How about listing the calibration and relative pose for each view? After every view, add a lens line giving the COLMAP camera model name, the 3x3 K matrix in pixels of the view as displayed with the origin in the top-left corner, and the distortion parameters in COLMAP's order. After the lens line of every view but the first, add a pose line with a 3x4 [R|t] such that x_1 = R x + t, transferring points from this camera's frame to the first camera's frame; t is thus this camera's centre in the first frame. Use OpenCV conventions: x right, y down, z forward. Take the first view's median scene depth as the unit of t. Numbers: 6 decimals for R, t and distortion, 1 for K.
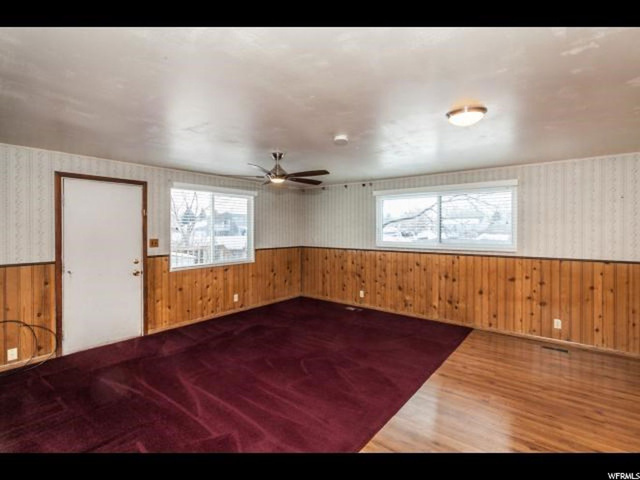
lens RADIAL K [[312.1, 0, 321.6], [0, 312.1, 234.7], [0, 0, 1]] dist [-0.016297, 0.006360]
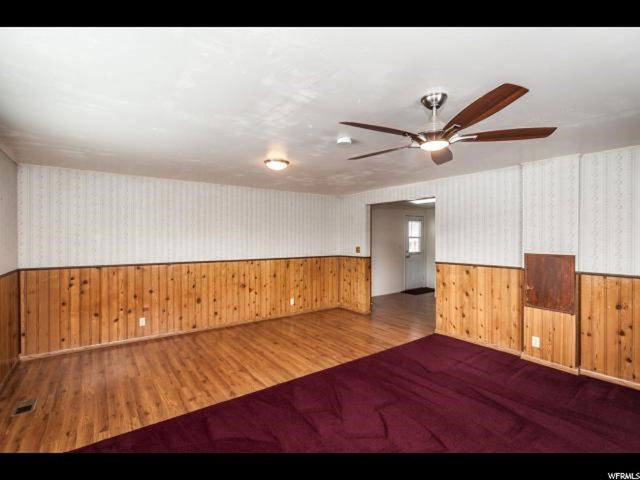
lens RADIAL K [[312.1, 0, 320.2], [0, 312.1, 237.6], [0, 0, 1]] dist [-0.016297, 0.006360]
pose [[-0.969973, 0.011495, 0.242942, -0.098020], [0.014395, 0.999845, 0.010165, -0.018507], [-0.242788, 0.013357, -0.969987, 1.925891]]
